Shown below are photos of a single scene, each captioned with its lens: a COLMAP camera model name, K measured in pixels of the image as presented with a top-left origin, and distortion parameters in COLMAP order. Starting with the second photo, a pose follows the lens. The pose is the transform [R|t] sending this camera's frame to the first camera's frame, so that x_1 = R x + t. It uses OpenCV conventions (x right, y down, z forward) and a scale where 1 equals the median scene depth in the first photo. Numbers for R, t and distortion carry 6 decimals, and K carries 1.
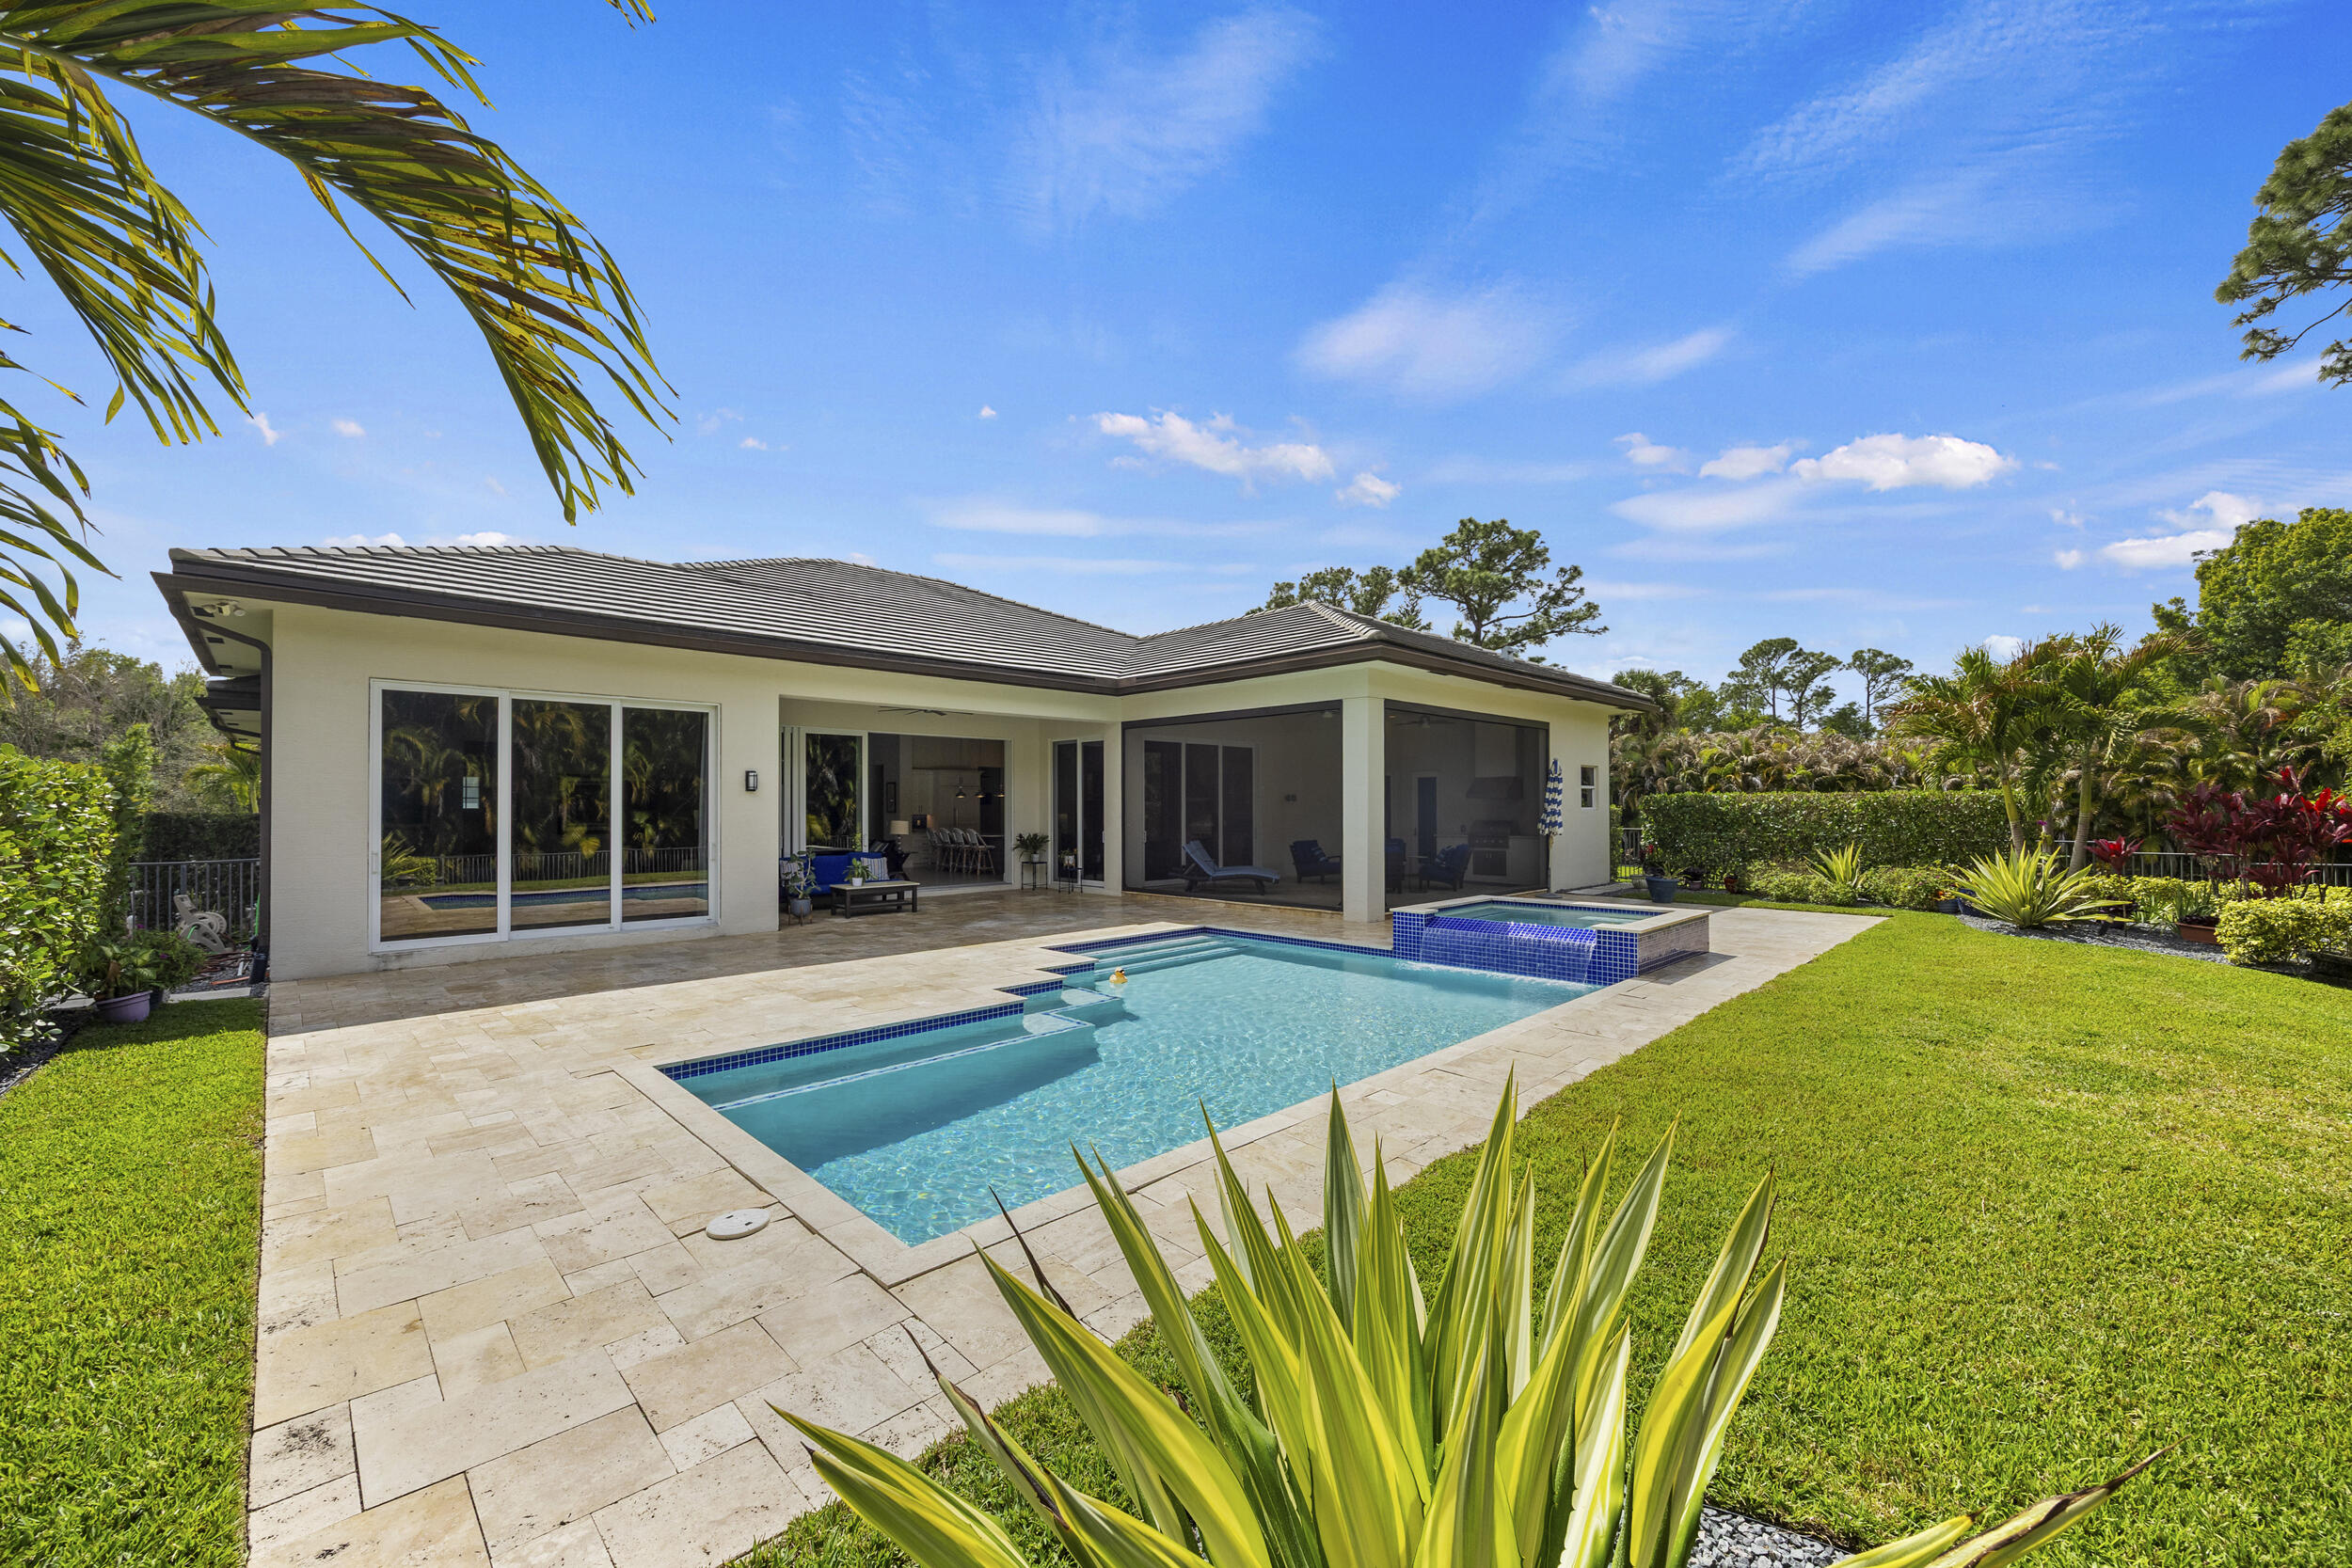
lens RADIAL K [[914.4, 0, 1176.7], [0, 914.4, 787.3], [0, 0, 1]] dist [0.000068, 0.000001]
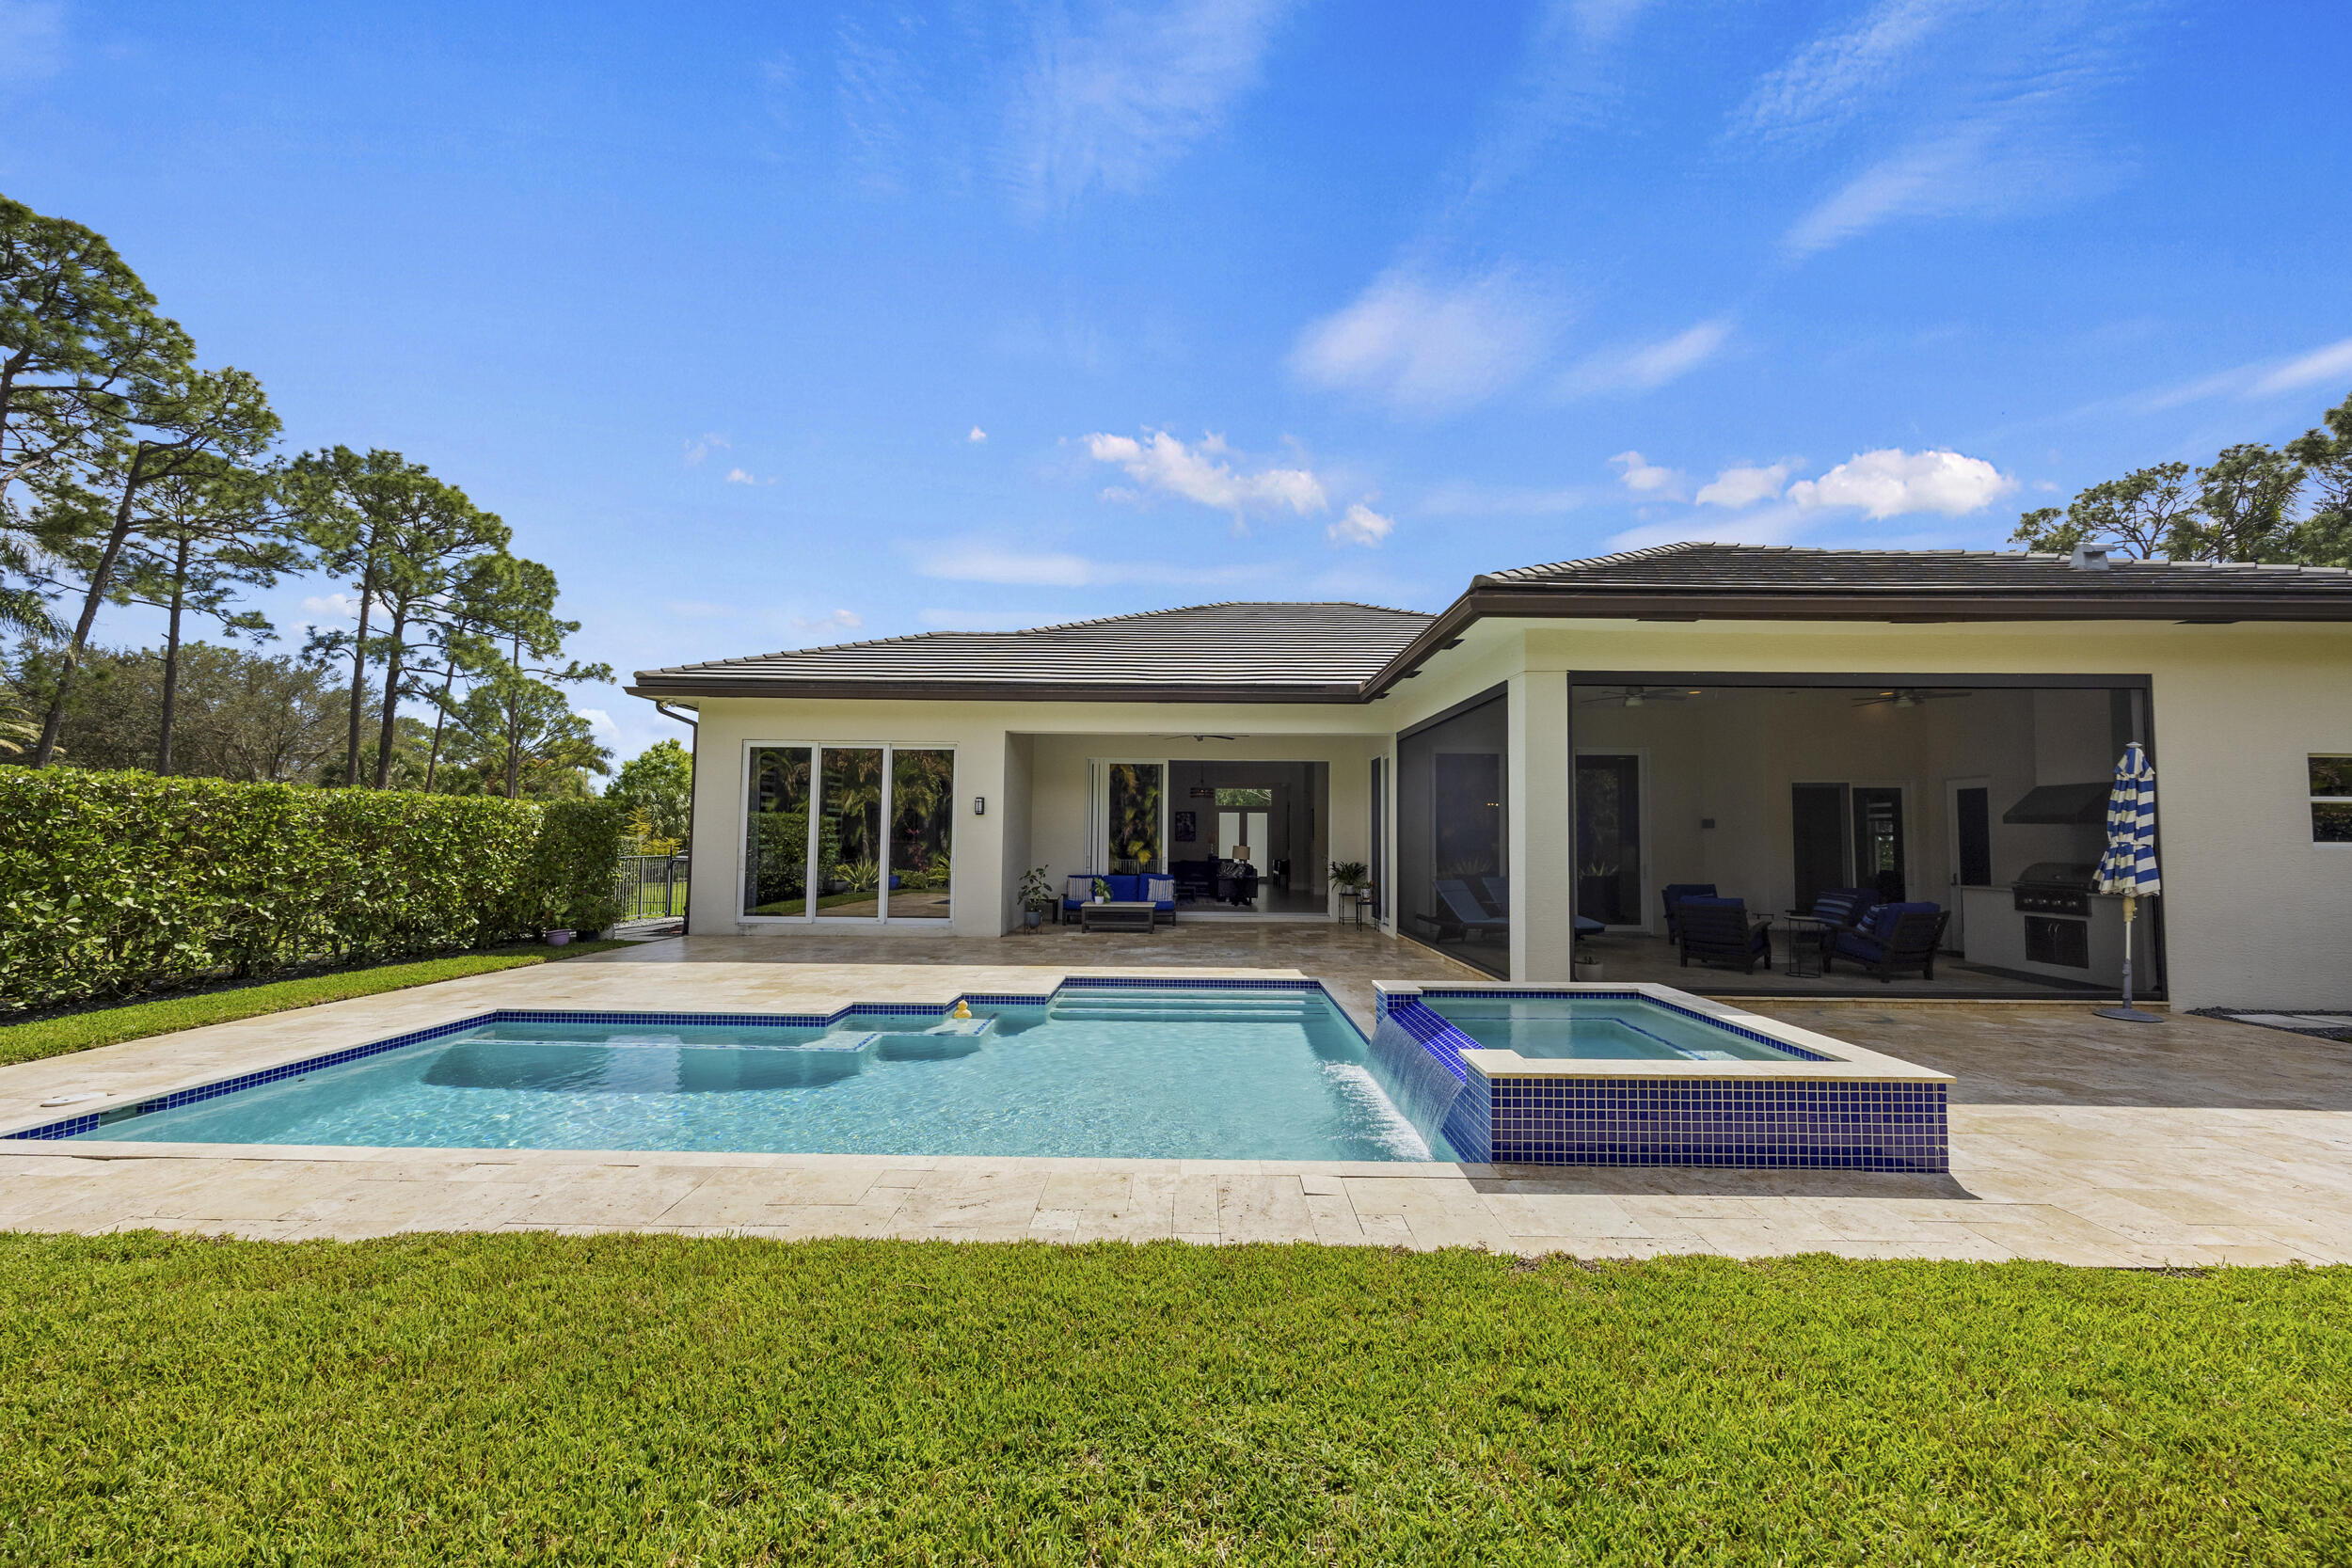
lens RADIAL K [[888.6, 0, 1180.1], [0, 888.6, 791.0], [0, 0, 1]] dist [-0.000046, -0.000045]
pose [[0.708822, -0.026771, -0.704879, 0.478847], [0.003250, 0.999393, -0.034689, 0.012843], [0.705380, 0.022298, 0.708479, 0.340293]]
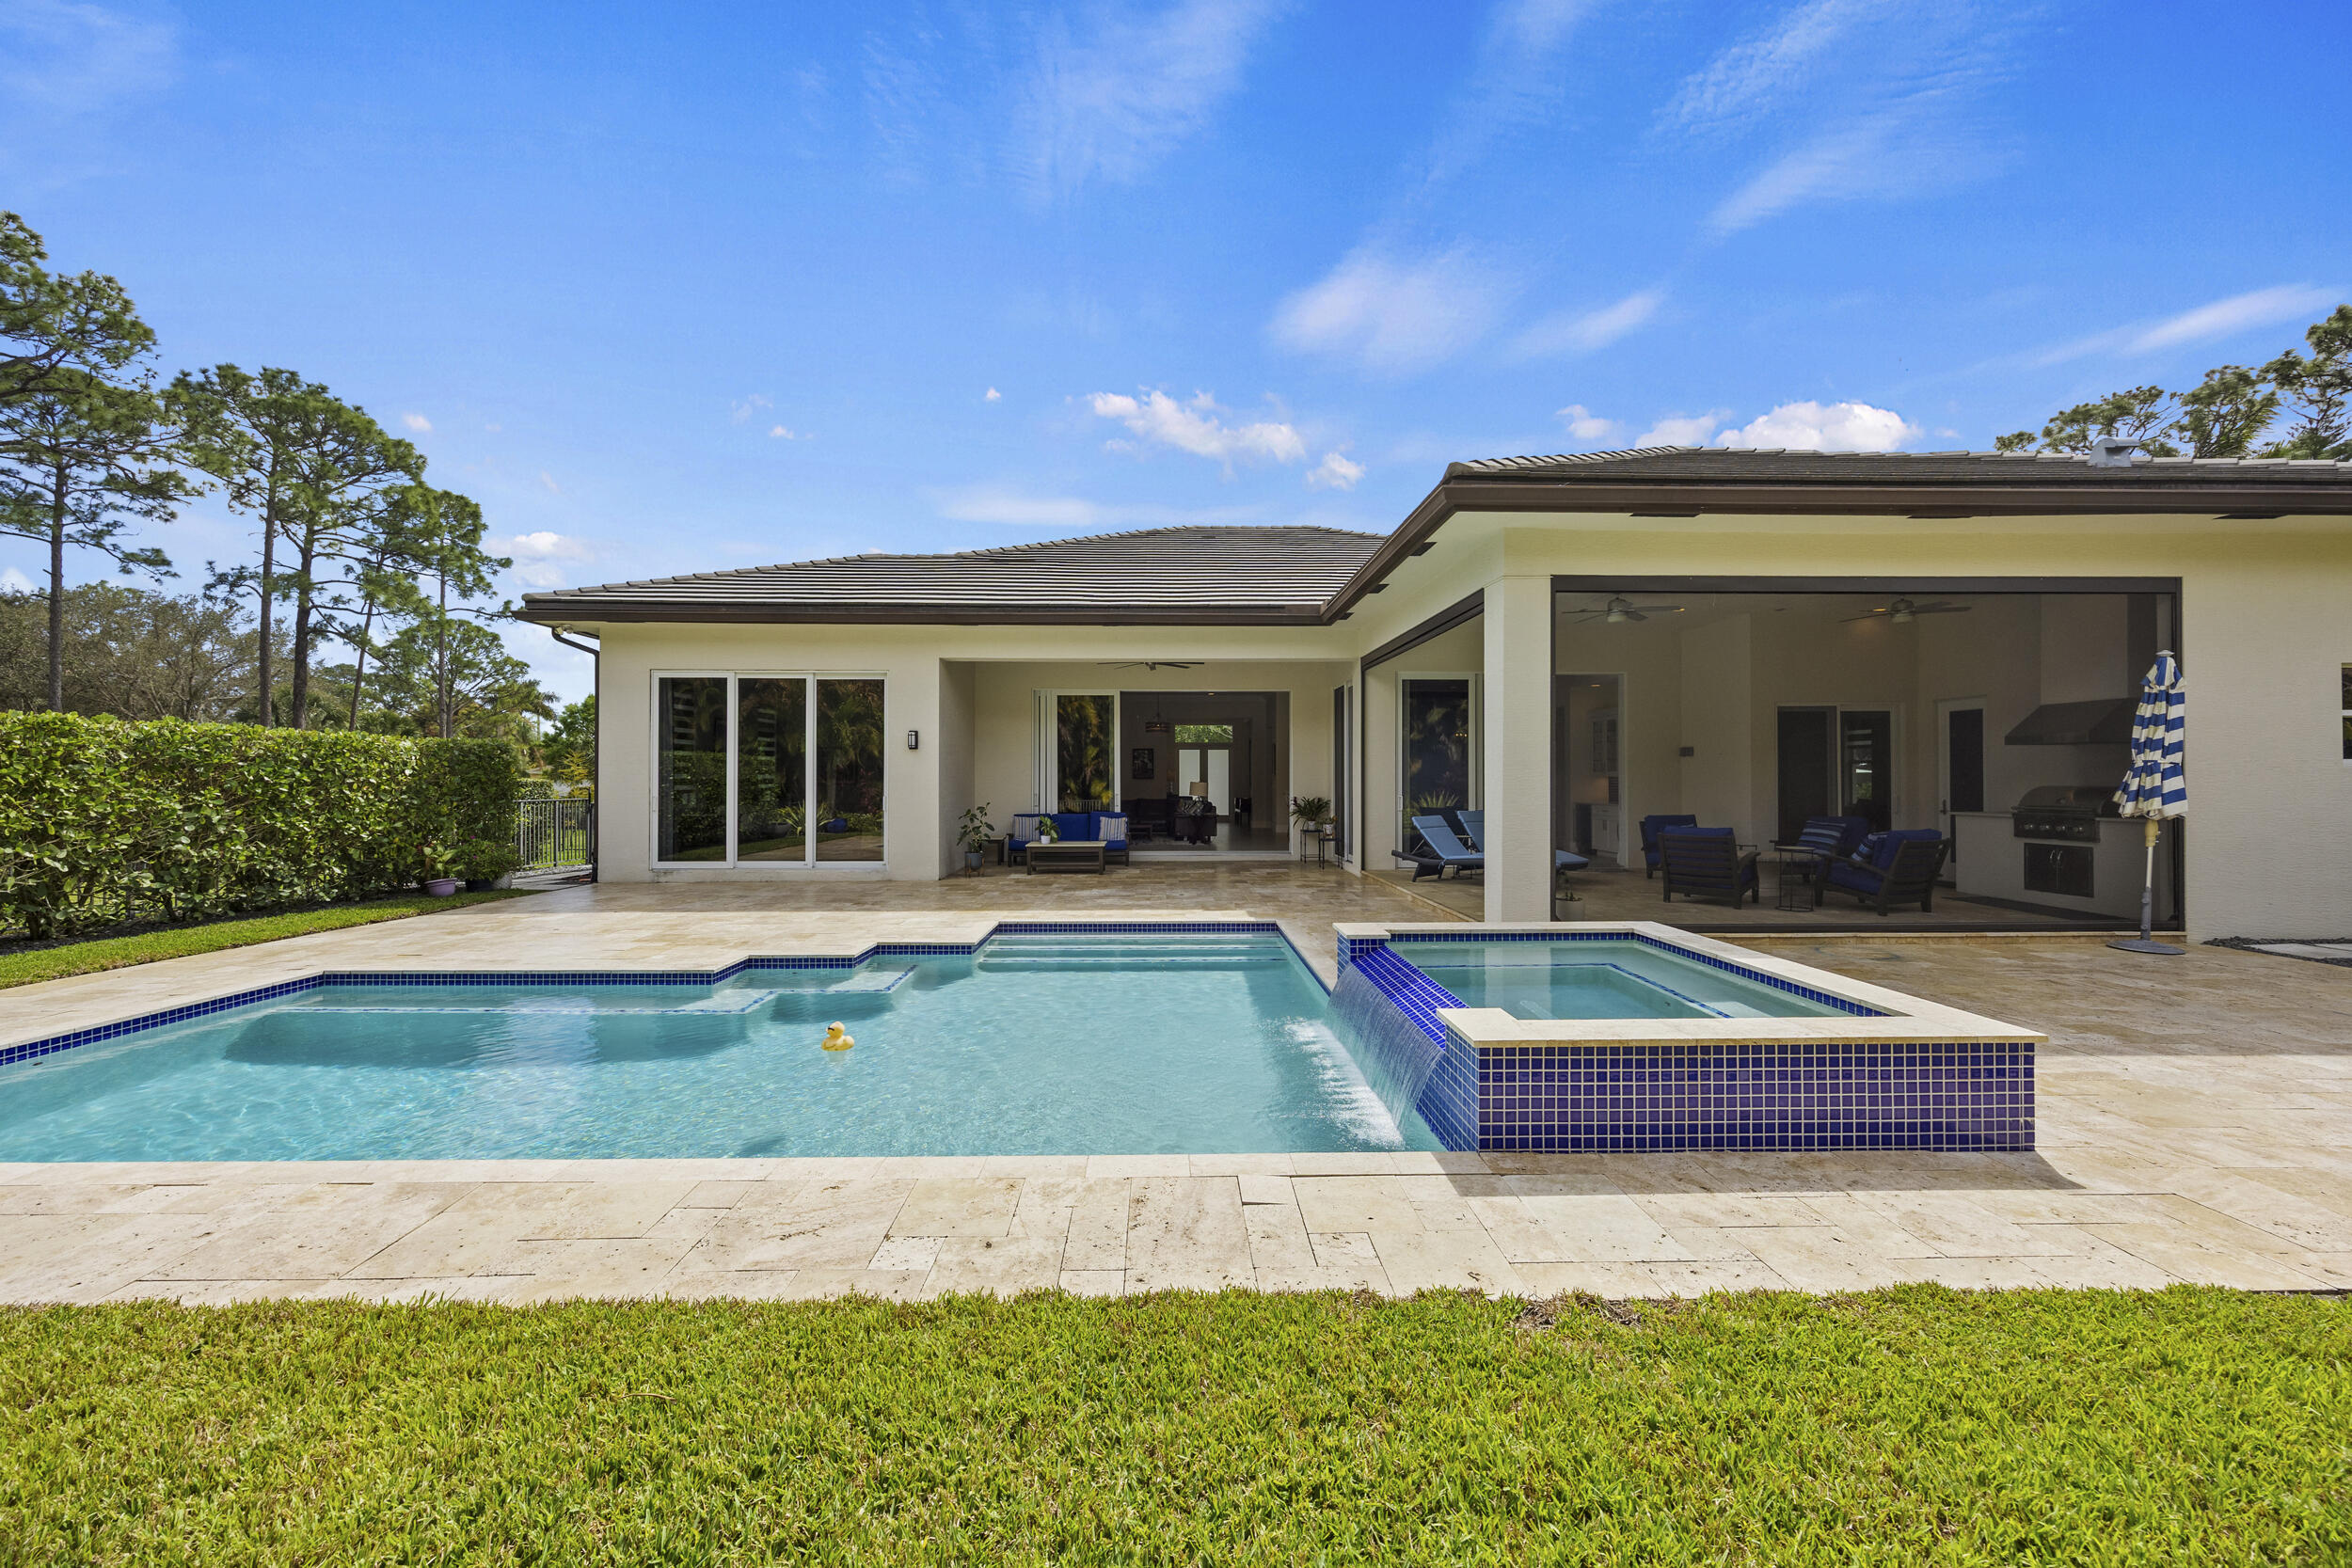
lens RADIAL K [[884.8, 0, 1174.6], [0, 884.8, 776.6], [0, 0, 1]] dist [0.000671, -0.000023]
pose [[0.730714, 0.000368, -0.682683, 0.439136], [0.012794, 0.999817, 0.014232, 0.023421], [0.682564, -0.019134, 0.730576, 0.405329]]
